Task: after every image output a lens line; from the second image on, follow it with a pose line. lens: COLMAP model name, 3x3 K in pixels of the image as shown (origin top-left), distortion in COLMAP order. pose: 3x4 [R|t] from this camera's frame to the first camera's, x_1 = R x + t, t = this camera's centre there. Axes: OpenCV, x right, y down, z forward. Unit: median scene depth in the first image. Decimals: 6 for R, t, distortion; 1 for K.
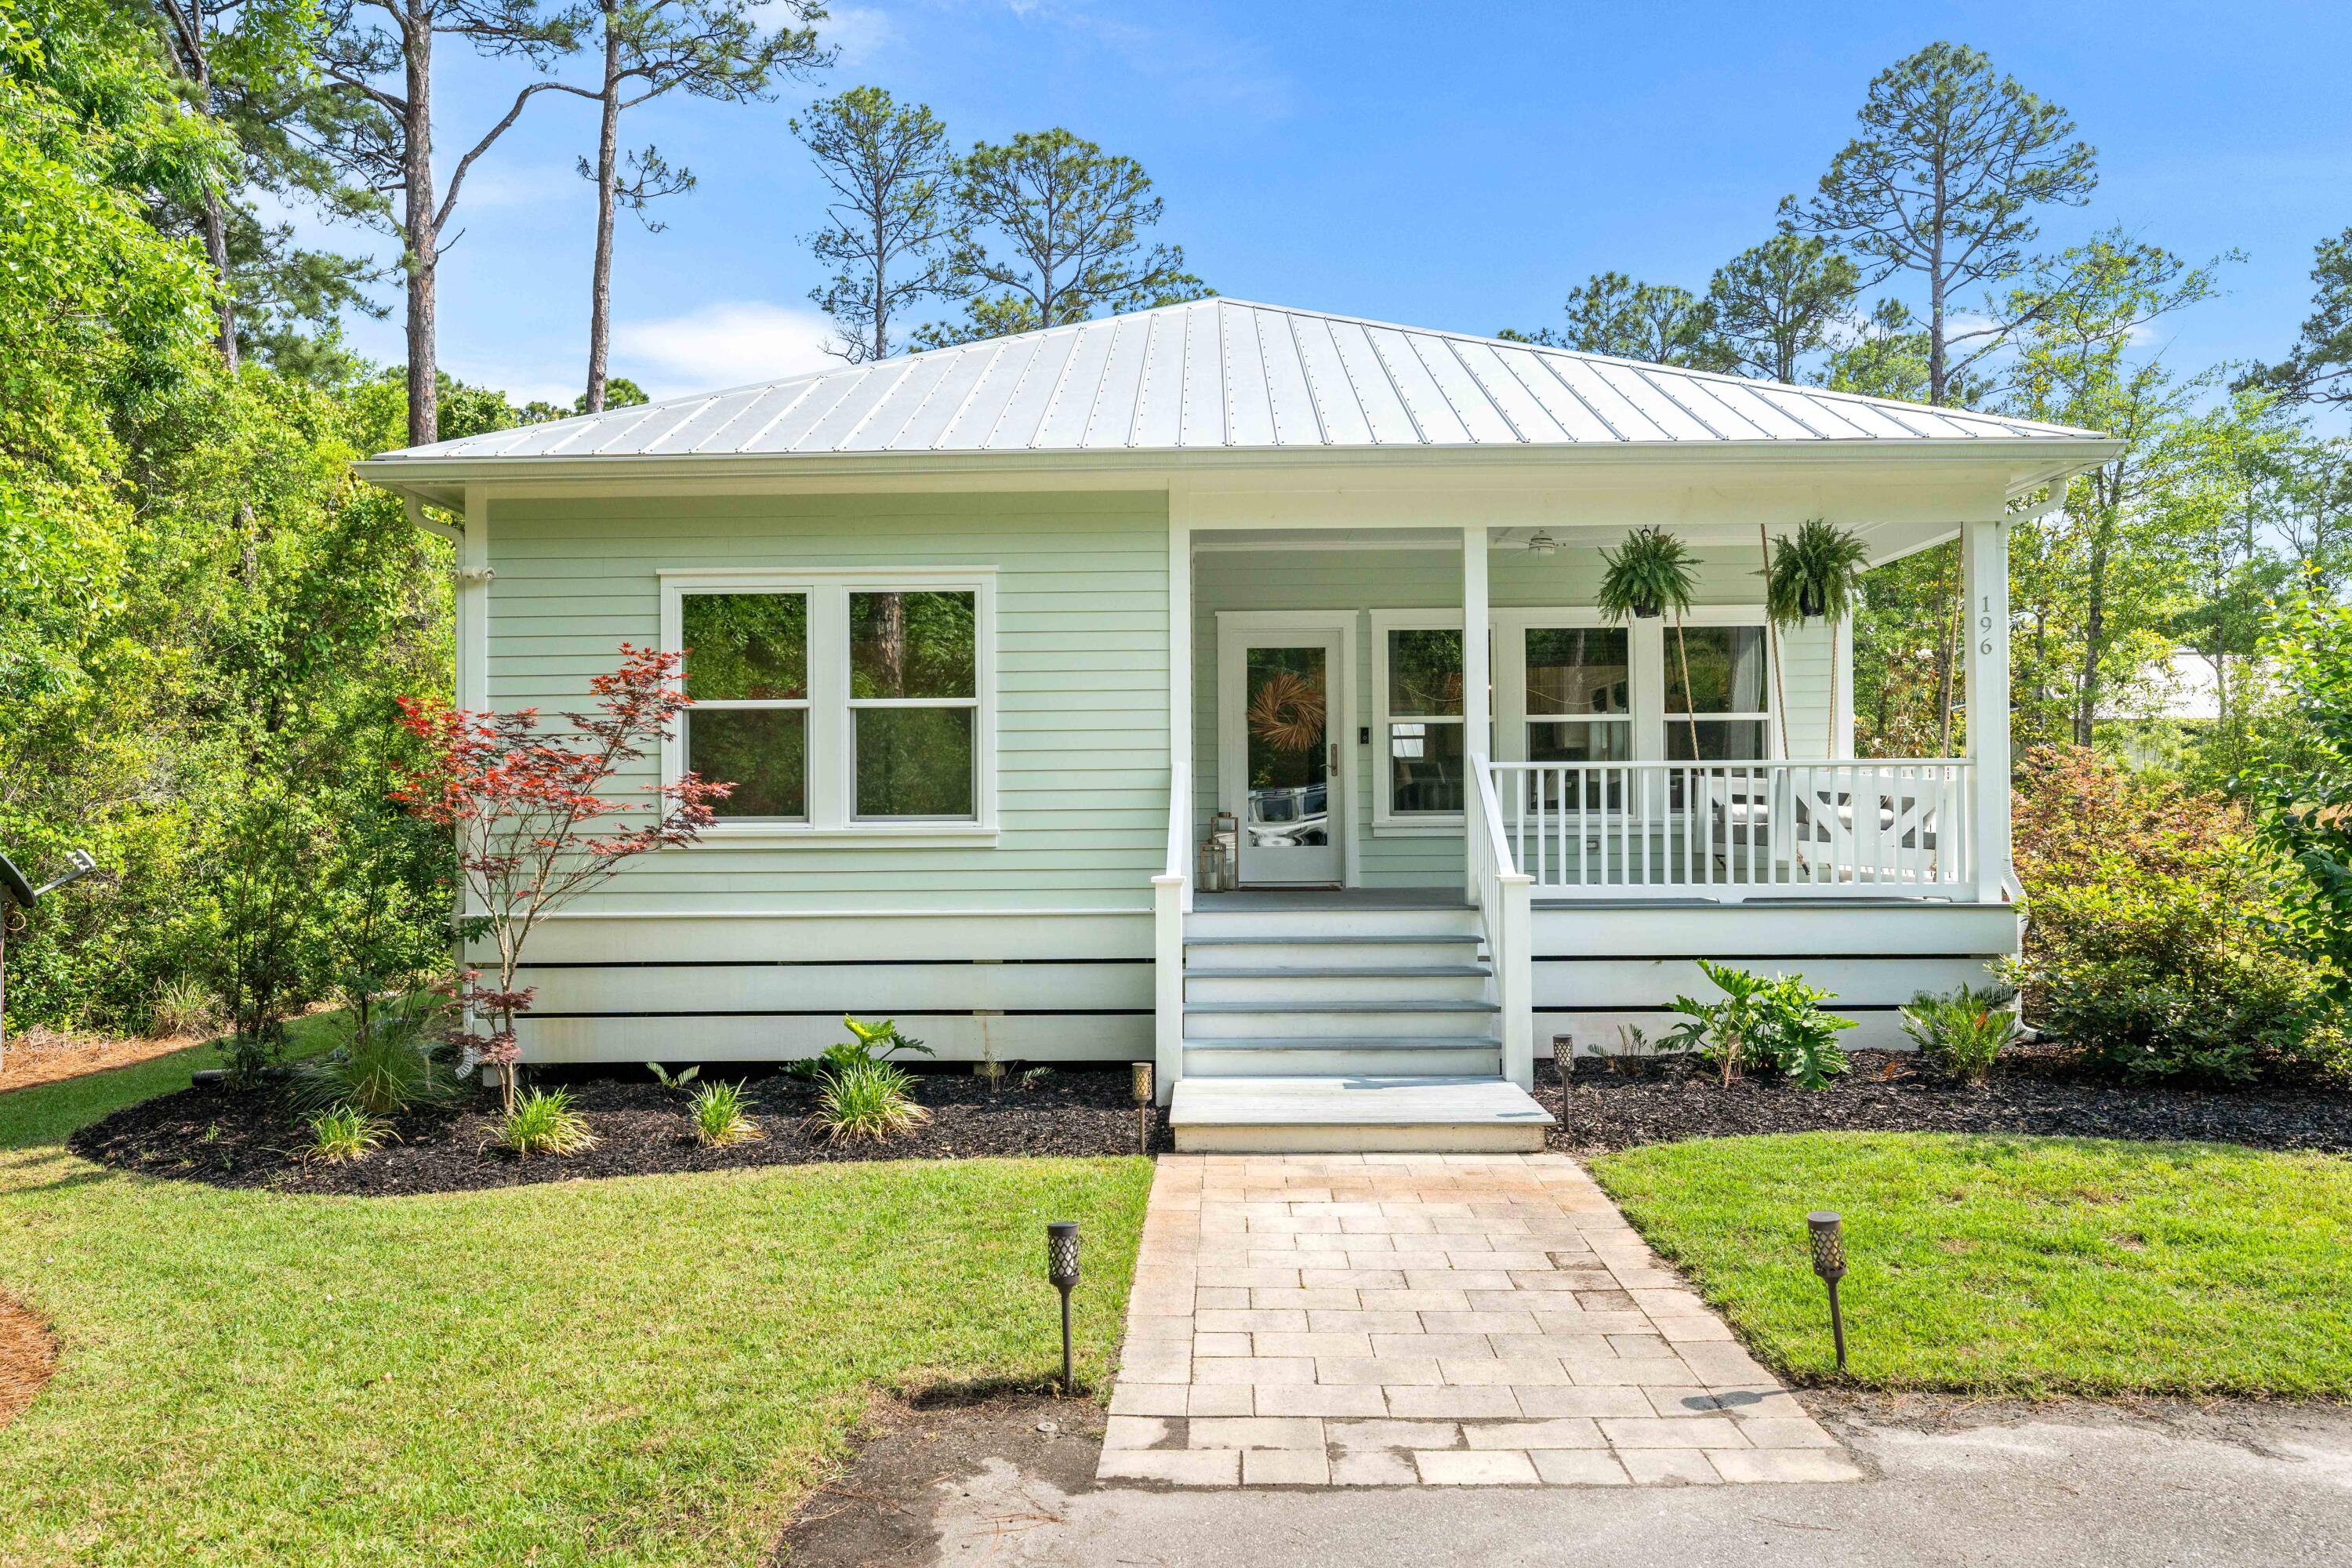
lens RADIAL K [[1558.3, 0, 1175.5], [0, 1558.3, 801.9], [0, 0, 1]] dist [0.000481, 0.000325]
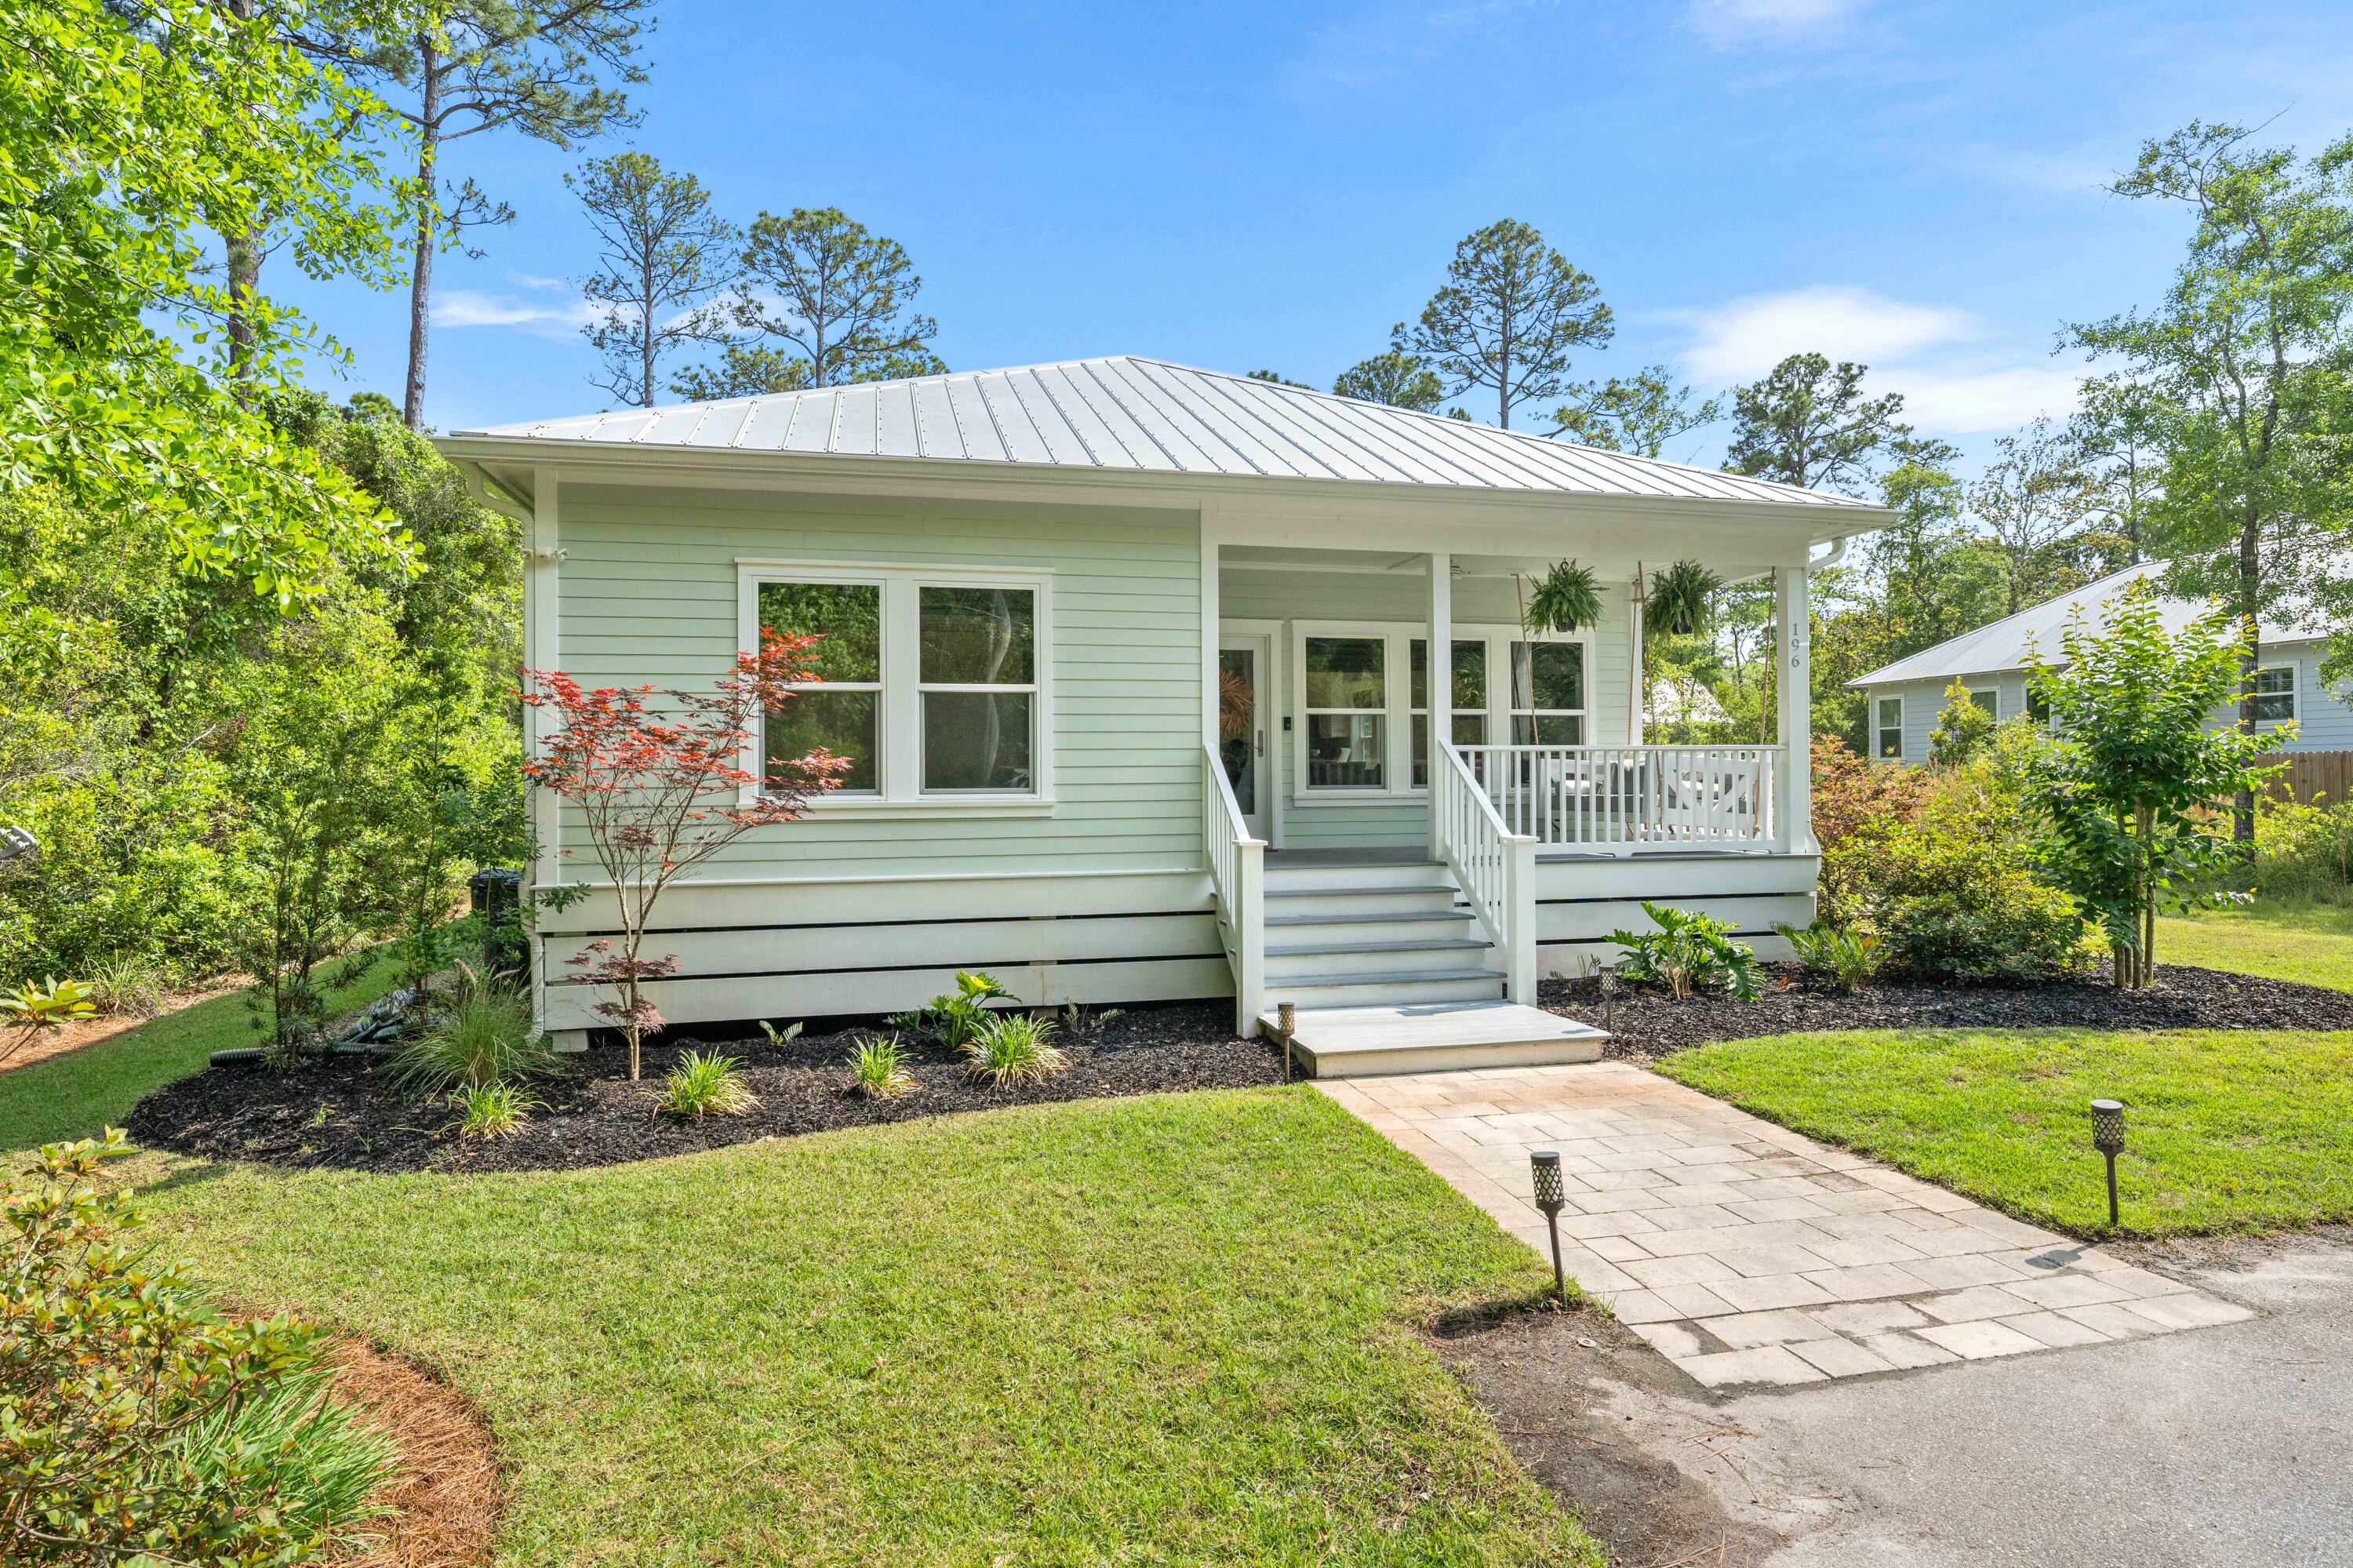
lens RADIAL K [[1246.7, 0, 1176.5], [0, 1246.7, 784.0], [0, 0, 1]] dist [0.003538, -0.000779]
pose [[0.968334, 0.000422, 0.249659, -0.253881], [-0.000834, 0.999998, 0.001544, 0.003901], [-0.249658, -0.001703, 0.968333, 0.099085]]
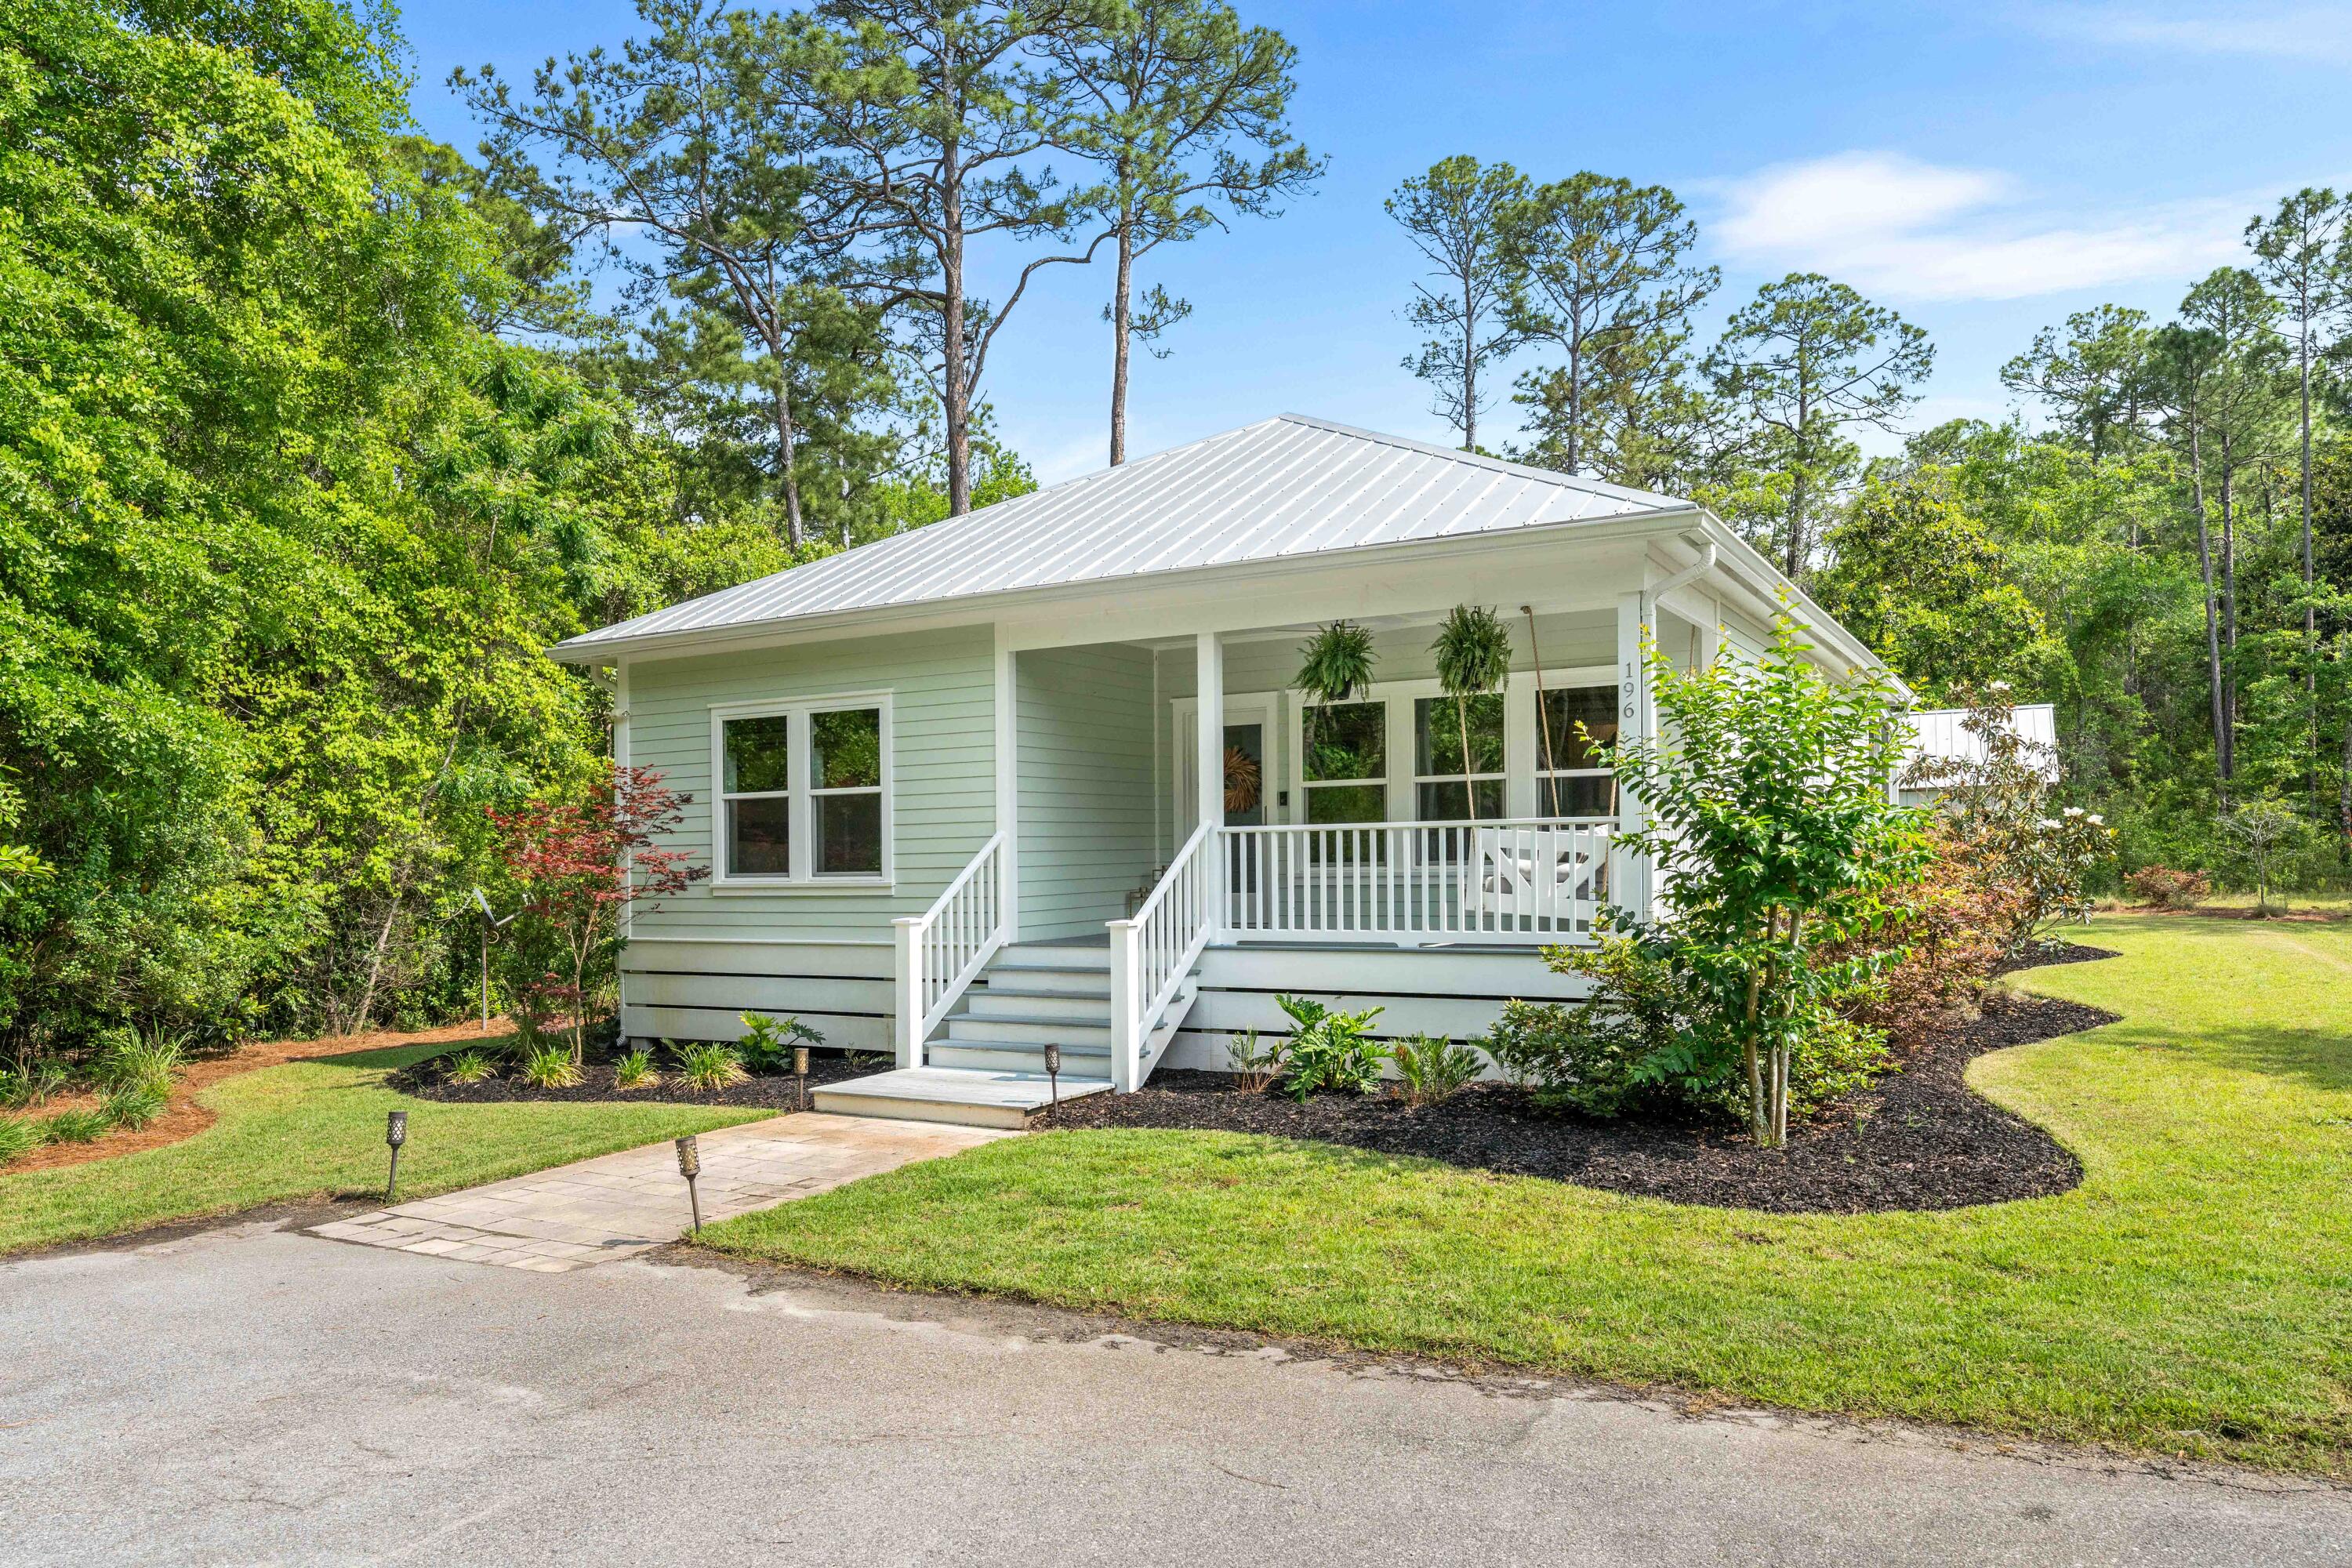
lens RADIAL K [[1541.2, 0, 1172.8], [0, 1541.2, 873.3], [0, 0, 1]] dist [-0.000931, 0.000167]
pose [[0.880433, -0.002500, -0.474163, 0.736198], [0.014176, 0.999678, 0.021051, -0.015060], [0.473958, -0.025256, 0.880185, -0.069168]]
